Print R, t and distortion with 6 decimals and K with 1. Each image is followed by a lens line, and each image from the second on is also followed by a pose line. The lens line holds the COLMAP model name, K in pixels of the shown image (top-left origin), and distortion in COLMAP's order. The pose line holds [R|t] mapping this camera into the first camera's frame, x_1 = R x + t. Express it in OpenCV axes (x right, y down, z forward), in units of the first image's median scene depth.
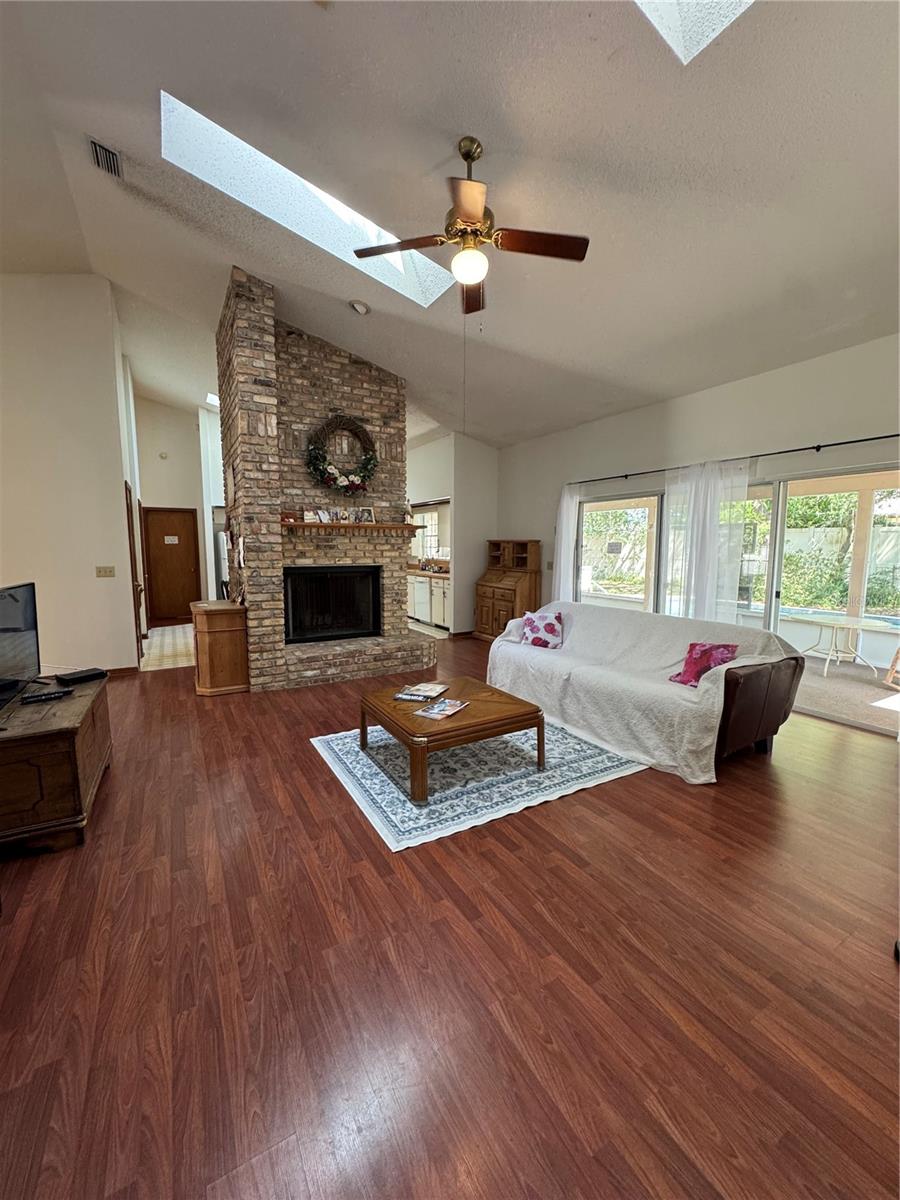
lens RADIAL K [[478.5, 0, 450.0], [0, 478.5, 600.0], [0, 0, 1]] dist [-0.001139, -0.000156]
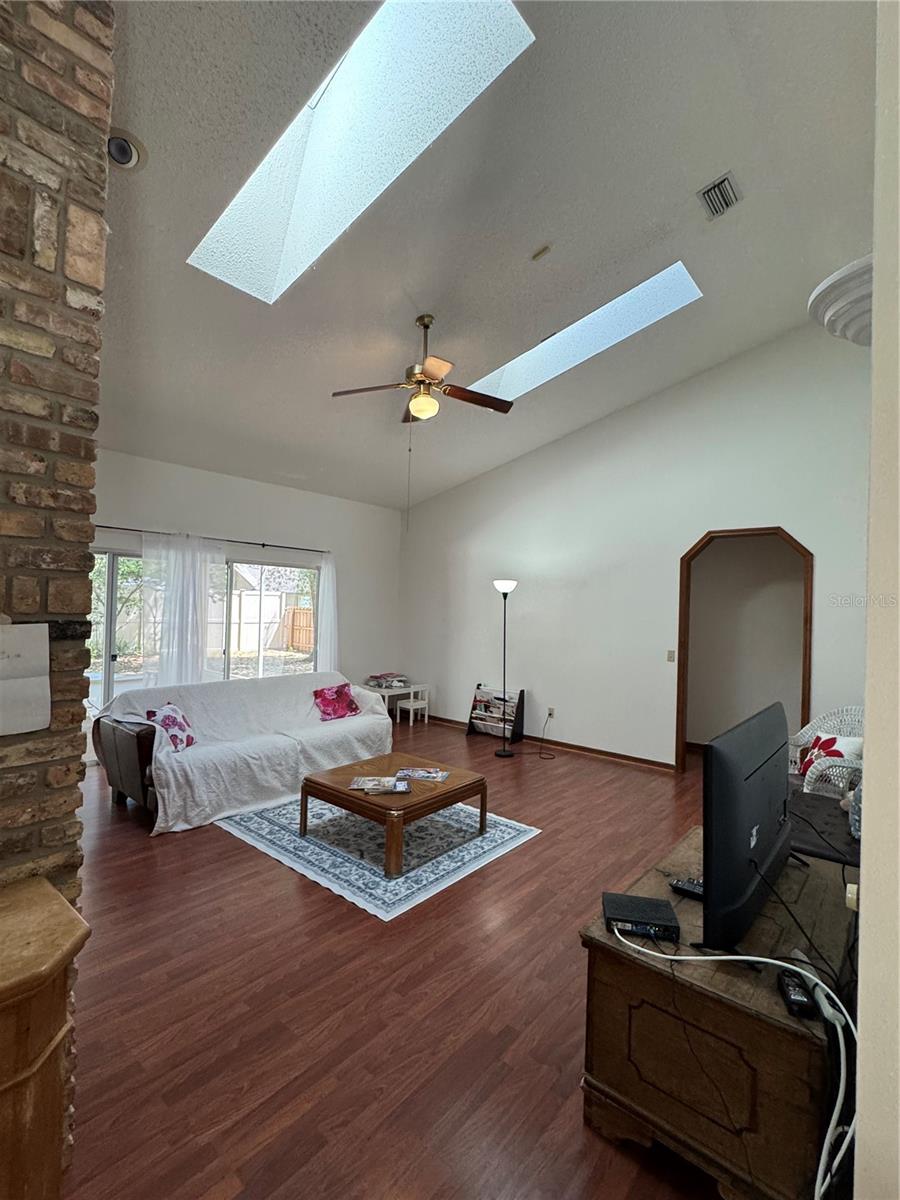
lens RADIAL K [[557.4, 0, 450.0], [0, 557.4, 600.0], [0, 0, 1]] dist [-0.000116, -0.000101]
pose [[-0.341577, -0.004589, 0.939842, -1.202472], [0.076228, 0.996558, 0.032570, -0.204052], [-0.936757, 0.082767, -0.340052, 1.298451]]
